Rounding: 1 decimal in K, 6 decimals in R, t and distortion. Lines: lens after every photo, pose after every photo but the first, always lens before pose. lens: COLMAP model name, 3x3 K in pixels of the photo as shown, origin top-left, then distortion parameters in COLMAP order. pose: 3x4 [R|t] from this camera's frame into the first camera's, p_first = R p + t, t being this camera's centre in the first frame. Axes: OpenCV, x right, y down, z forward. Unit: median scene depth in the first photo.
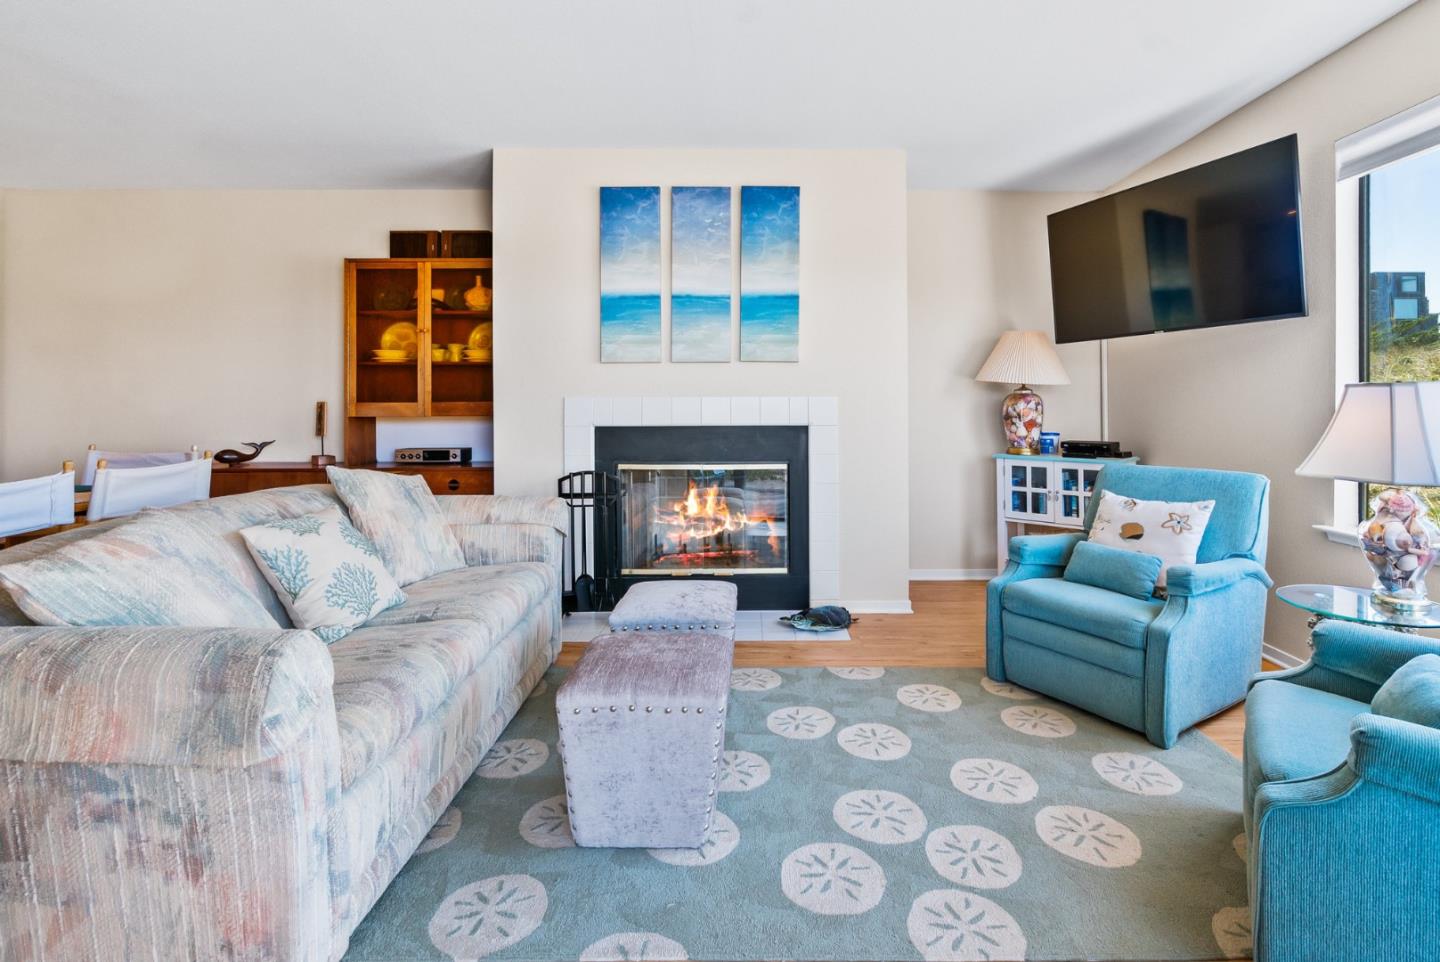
lens RADIAL K [[706.1, 0, 752.6], [0, 706.1, 382.2], [0, 0, 1]] dist [0.000198, 0.000012]
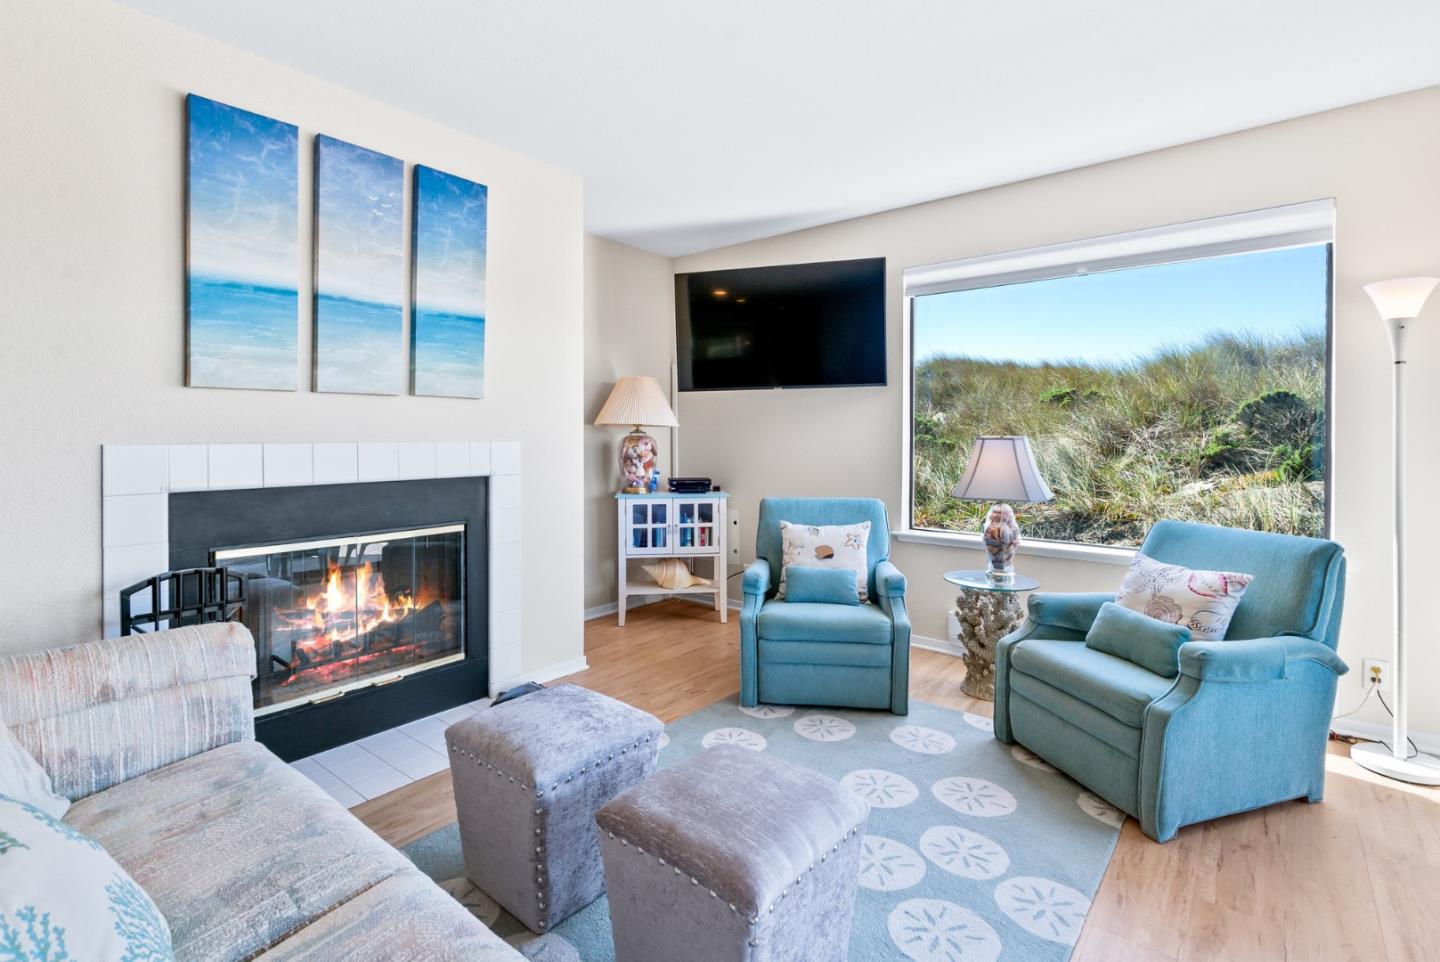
lens RADIAL K [[685.2, 0, 713.7], [0, 685.2, 422.2], [0, 0, 1]] dist [-0.001542, -0.000082]
pose [[0.638572, 0.016379, 0.769388, -0.375688], [-0.026801, 0.999640, 0.000964, -0.009769], [-0.769096, -0.021236, 0.638781, 0.281299]]
